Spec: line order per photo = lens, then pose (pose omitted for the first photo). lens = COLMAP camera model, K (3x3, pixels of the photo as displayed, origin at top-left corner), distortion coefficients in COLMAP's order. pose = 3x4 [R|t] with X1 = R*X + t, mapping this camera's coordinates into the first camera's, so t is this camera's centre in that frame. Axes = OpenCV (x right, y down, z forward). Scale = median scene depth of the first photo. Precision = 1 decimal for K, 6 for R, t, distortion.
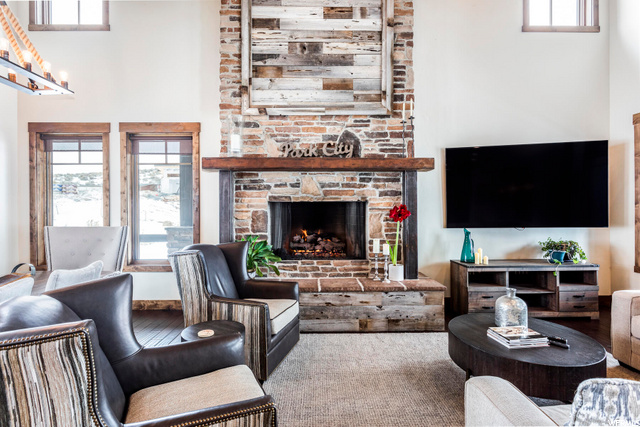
lens RADIAL K [[320.3, 0, 319.3], [0, 320.3, 207.8], [0, 0, 1]] dist [-0.006181, 0.004516]
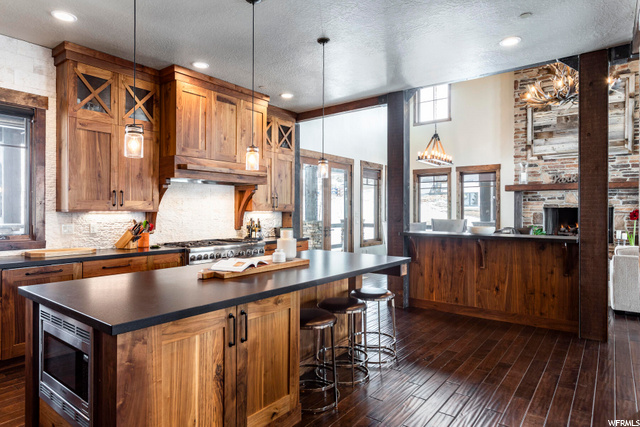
lens RADIAL K [[390.6, 0, 316.7], [0, 390.6, 208.8], [0, 0, 1]] dist [-0.000894, 0.009476]
pose [[0.785699, 0.002321, -0.618604, 0.197902], [-0.001256, 0.999997, 0.002157, -0.014909], [0.618607, -0.000918, 0.785700, -1.511717]]
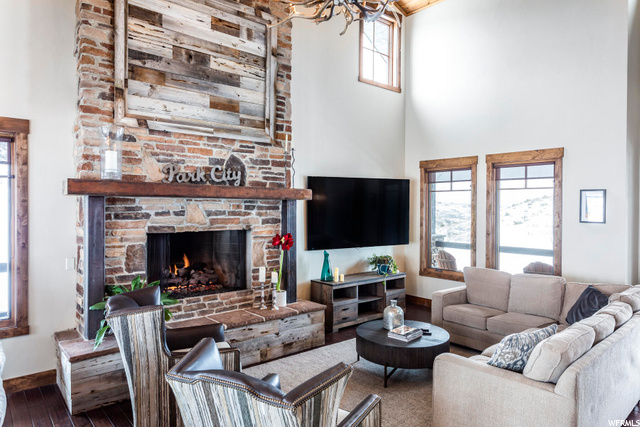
lens RADIAL K [[410.9, 0, 315.5], [0, 410.9, 208.7], [0, 0, 1]] dist [0.005451, 0.005500]
pose [[0.775255, 0.005199, 0.631627, -0.492021], [-0.012095, 0.999905, 0.006615, -0.094535], [-0.631533, -0.012768, 0.775244, -0.096319]]
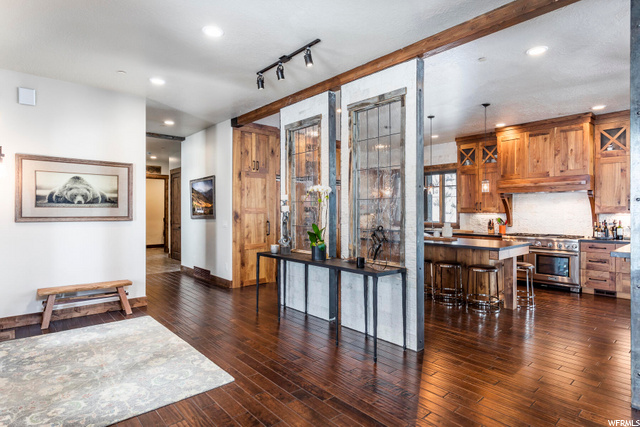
lens RADIAL K [[348.6, 0, 313.1], [0, 348.6, 211.1], [0, 0, 1]] dist [0.006466, 0.005264]
pose [[-0.772451, 0.005150, -0.635053, 0.995290], [0.006898, 0.999976, -0.000281, -0.019900], [0.635036, -0.004597, -0.772469, -0.110219]]
